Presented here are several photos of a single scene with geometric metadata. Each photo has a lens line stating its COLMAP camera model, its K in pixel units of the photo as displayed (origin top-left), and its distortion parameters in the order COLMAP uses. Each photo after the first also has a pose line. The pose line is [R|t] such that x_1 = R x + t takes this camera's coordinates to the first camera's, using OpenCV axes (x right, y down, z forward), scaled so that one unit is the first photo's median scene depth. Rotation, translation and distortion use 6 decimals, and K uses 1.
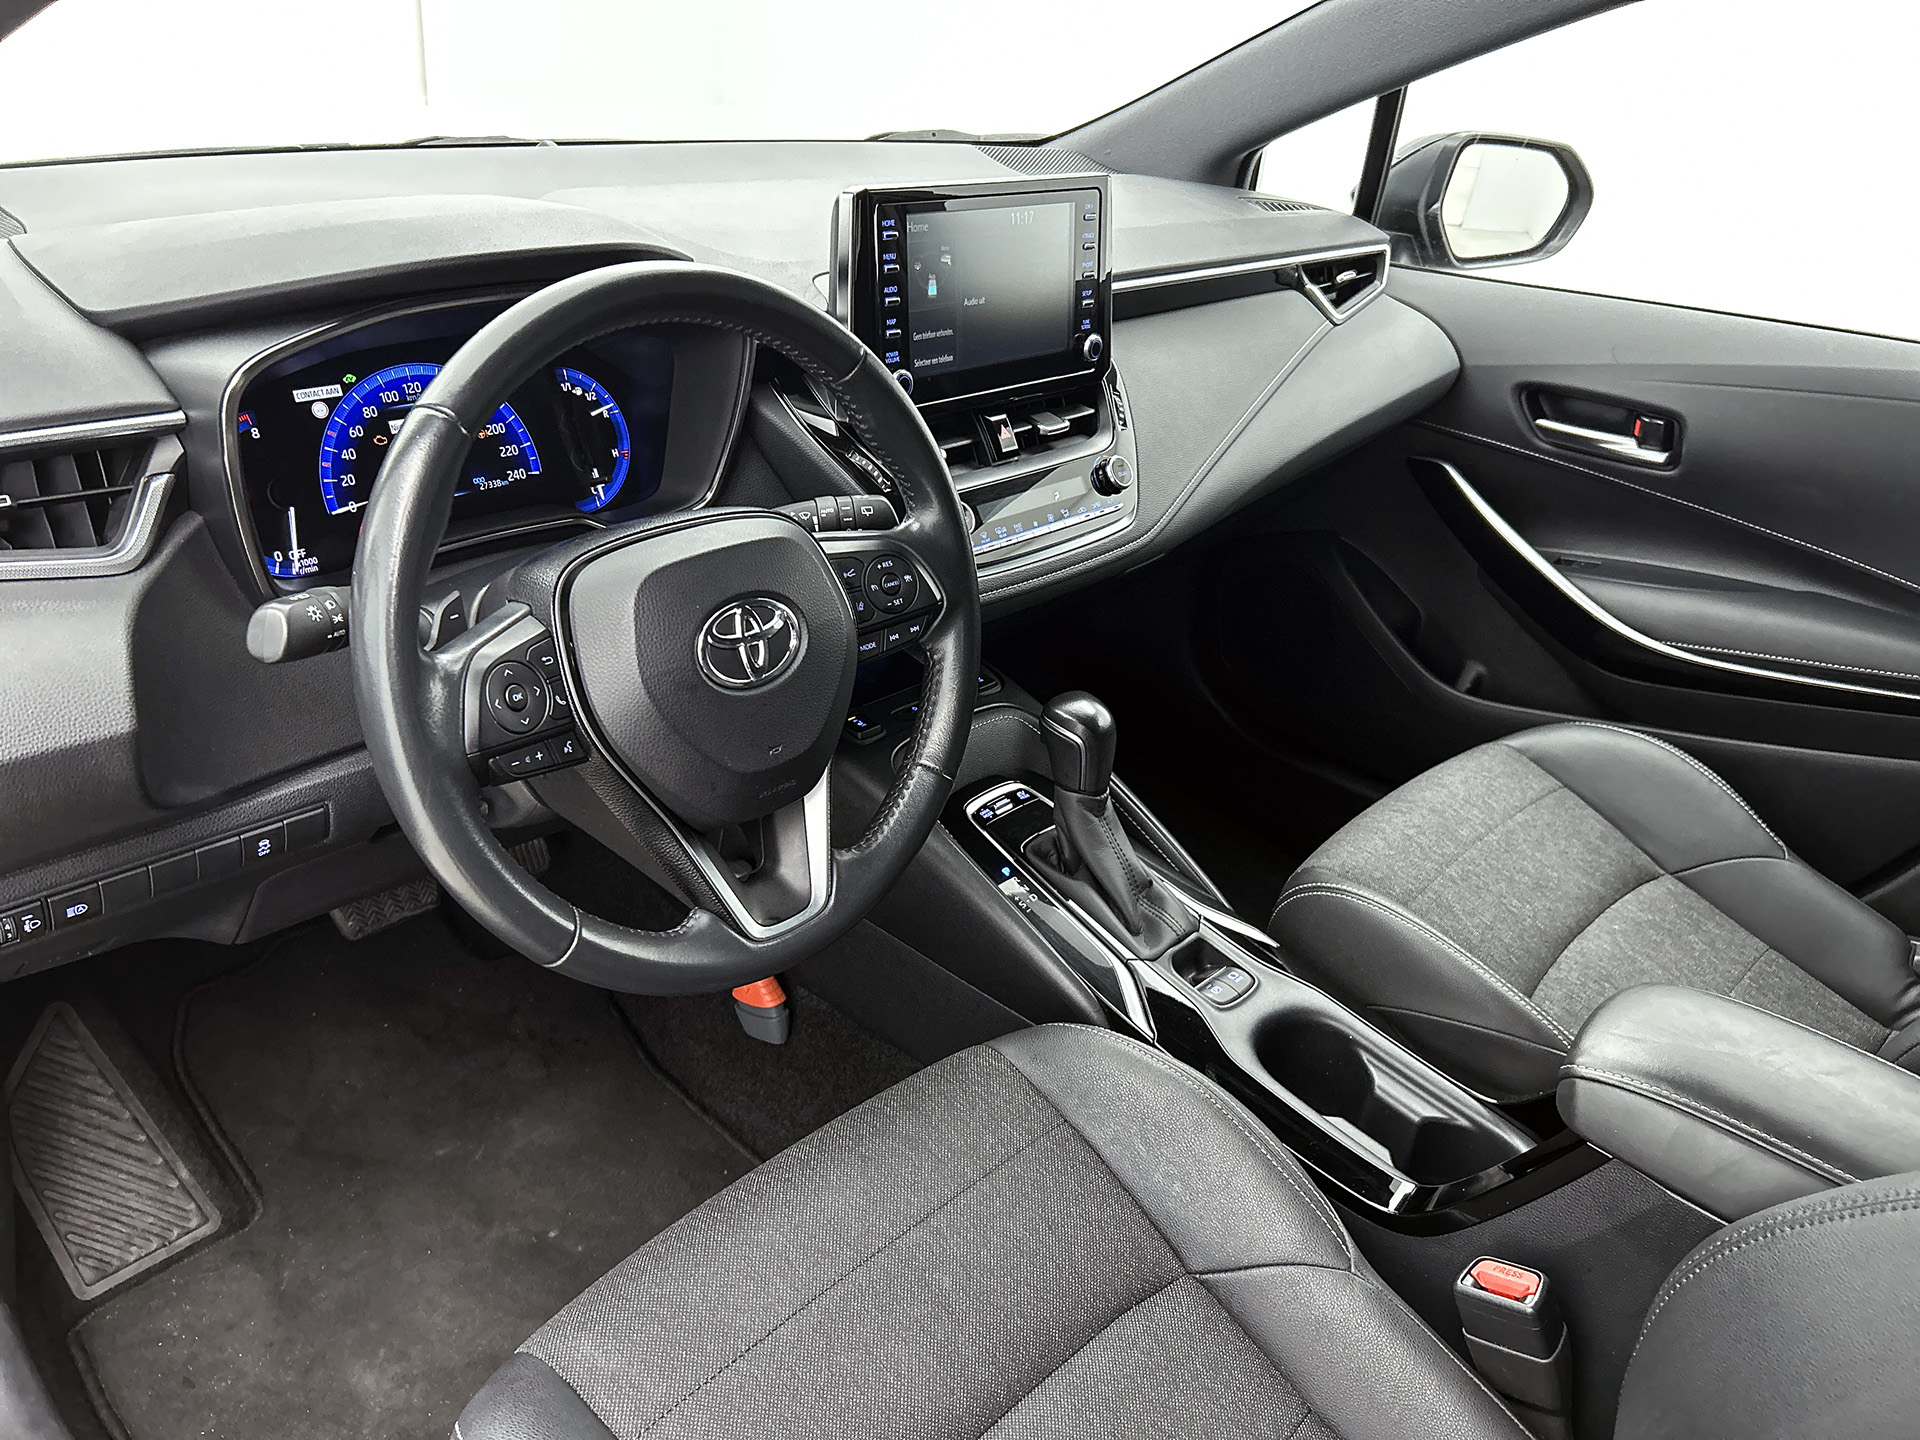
lens RADIAL K [[1451.1, 0, 959.4], [0, 1451.1, 750.2], [0, 0, 1]] dist [0.010750, -0.002322]
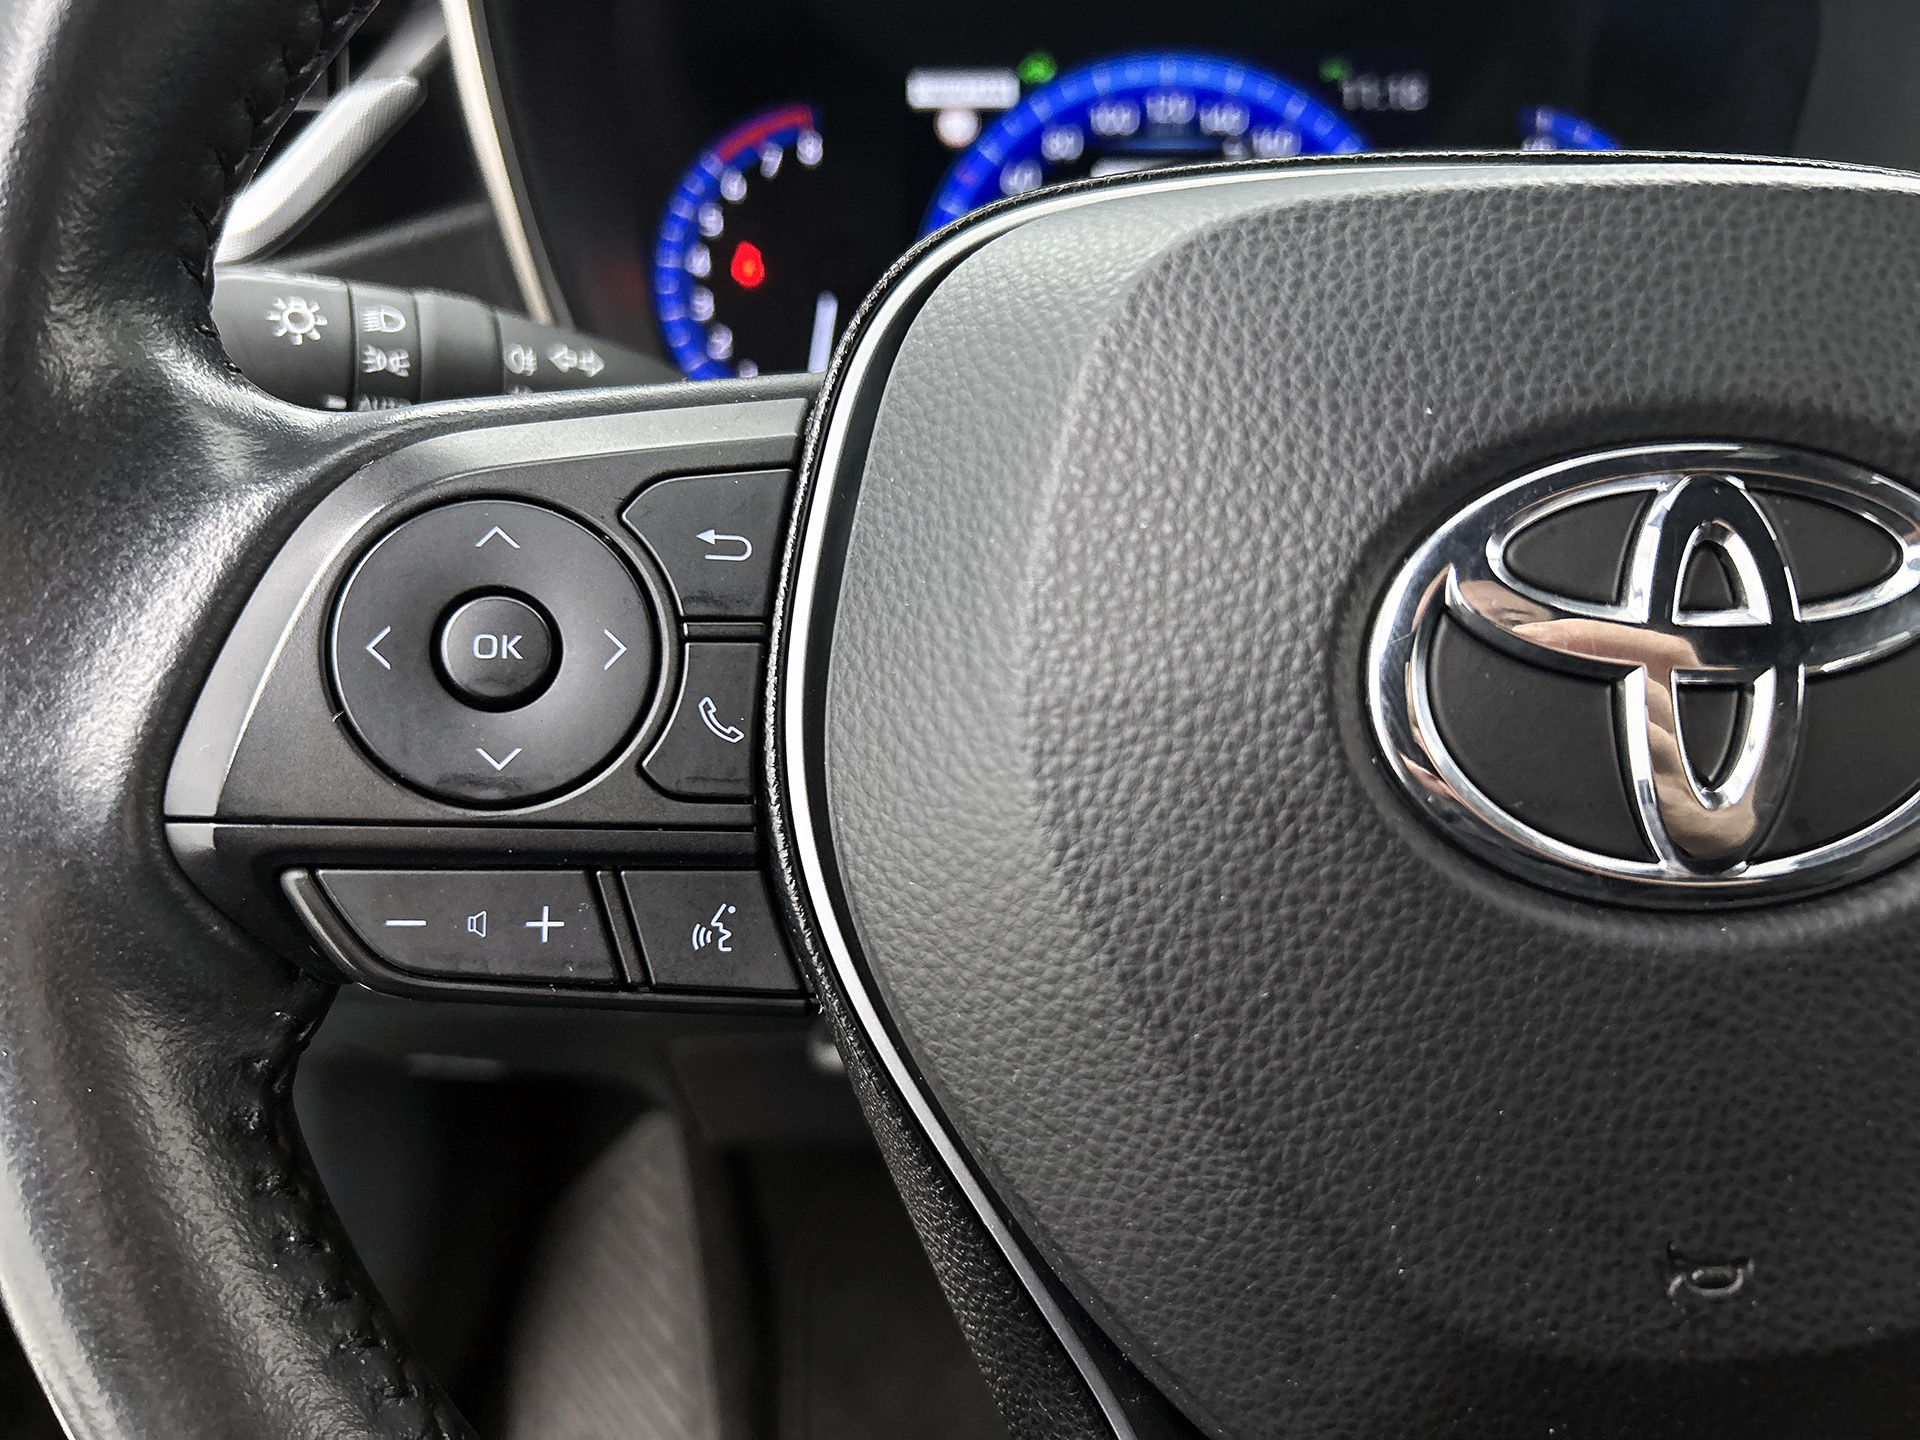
lens RADIAL K [[1536.9, 0, 960.0], [0, 1536.9, 720.0], [0, 0, 1]] dist [-0.003611, -0.003690]
pose [[0.713286, 0.182567, -0.676677, -0.057877], [-0.286014, 0.957250, -0.043222, -0.024456], [0.639859, 0.224369, 0.735010, 0.594364]]
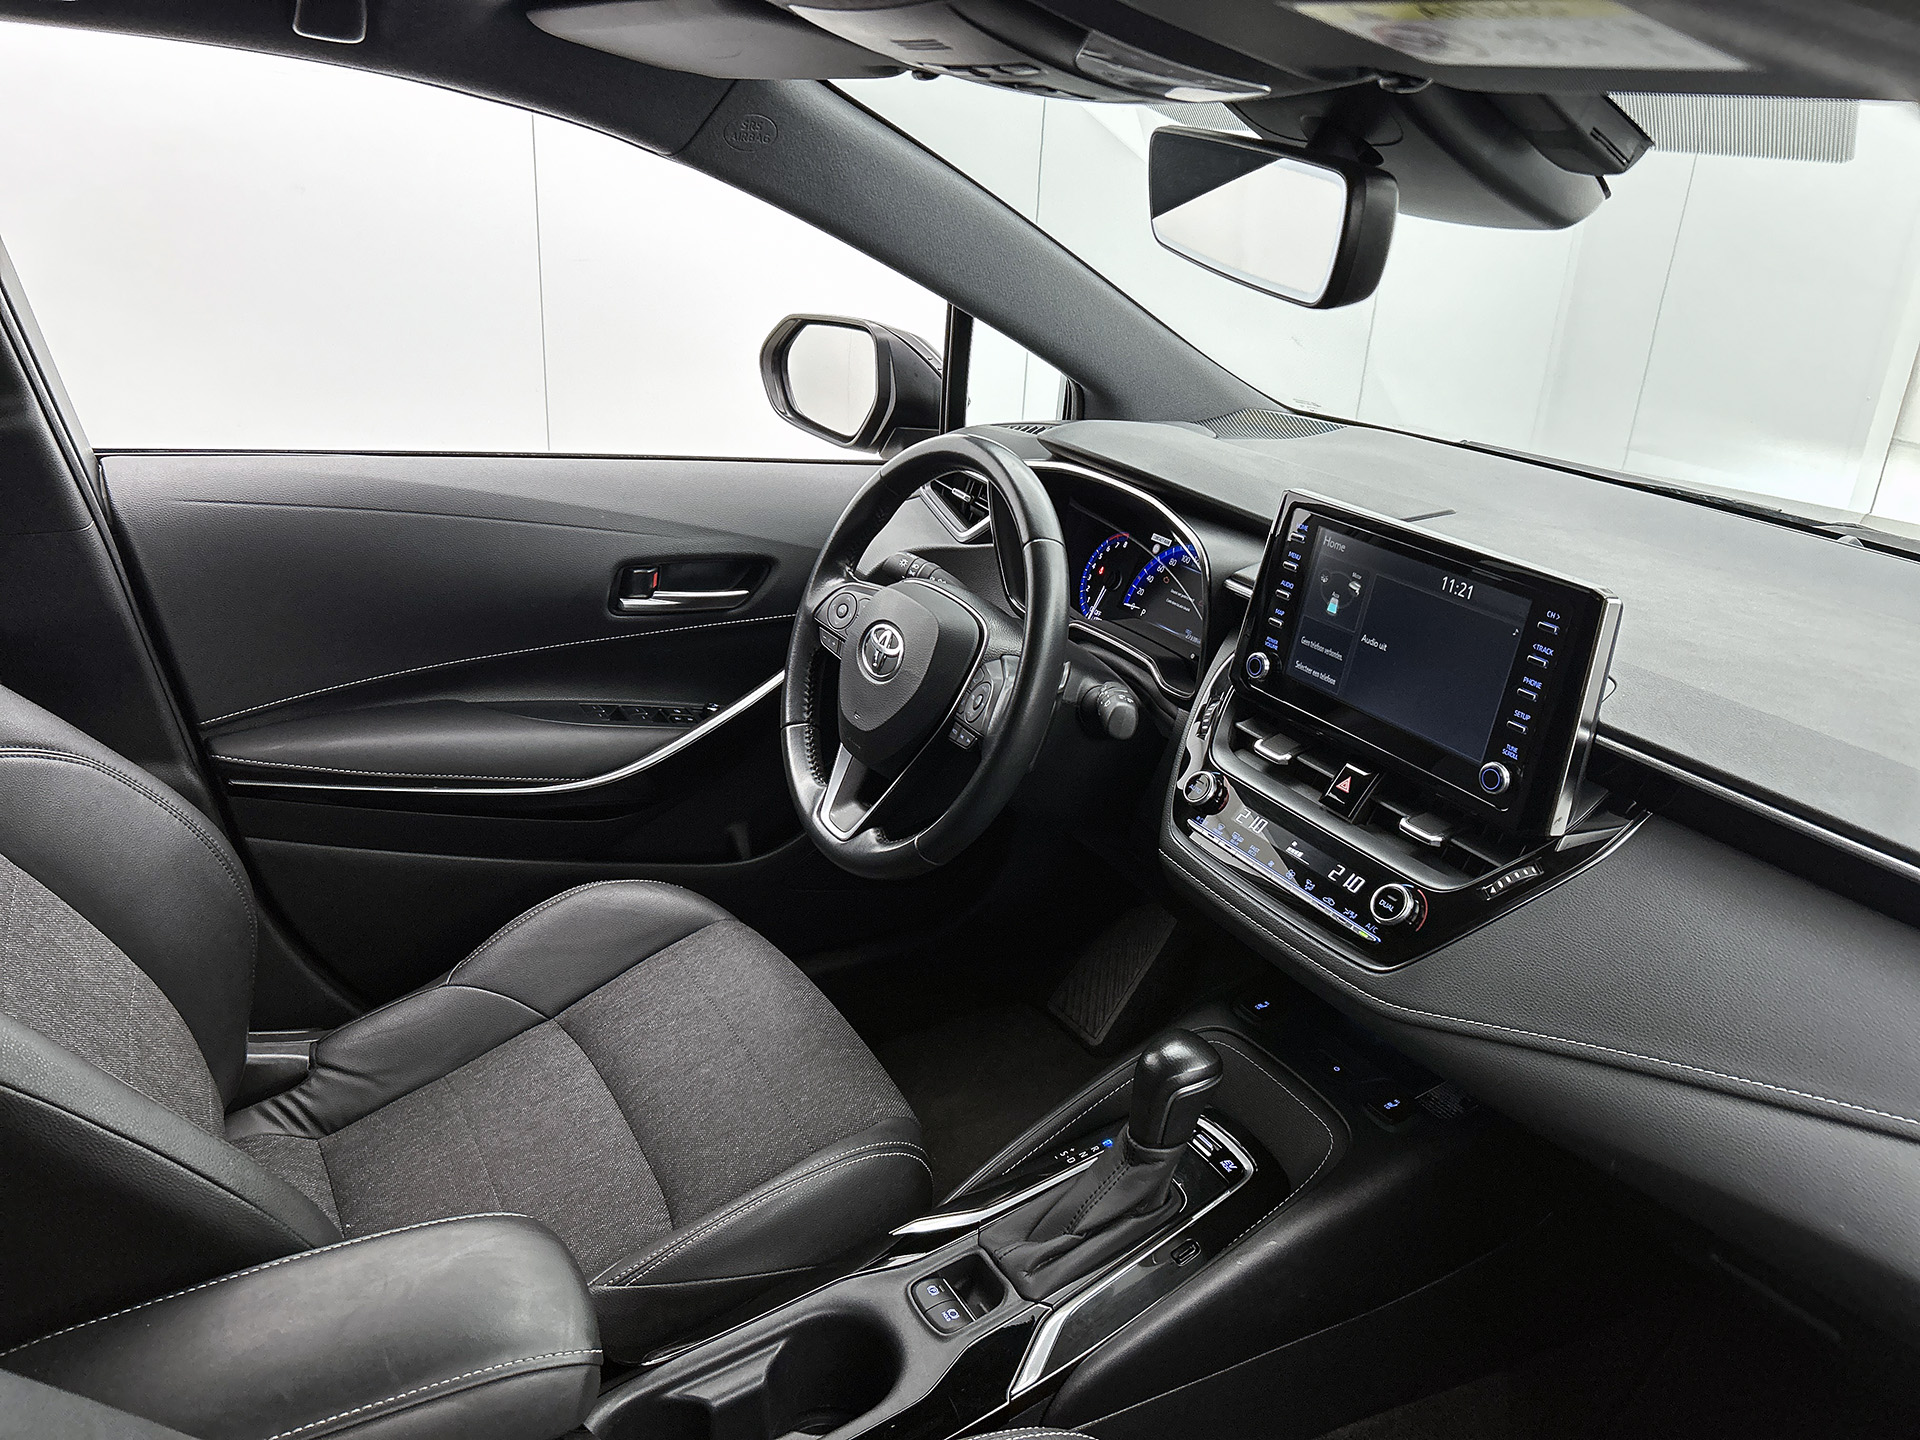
lens RADIAL K [[1392.8, 0, 960.0], [0, 1392.8, 720.0], [0, 0, 1]] dist [0.002645, 0.000127]
pose [[-0.263469, 0.262142, -0.928367, 0.962027], [-0.546019, 0.752846, 0.367540, -0.473274], [0.795266, 0.603741, -0.055217, 0.901556]]
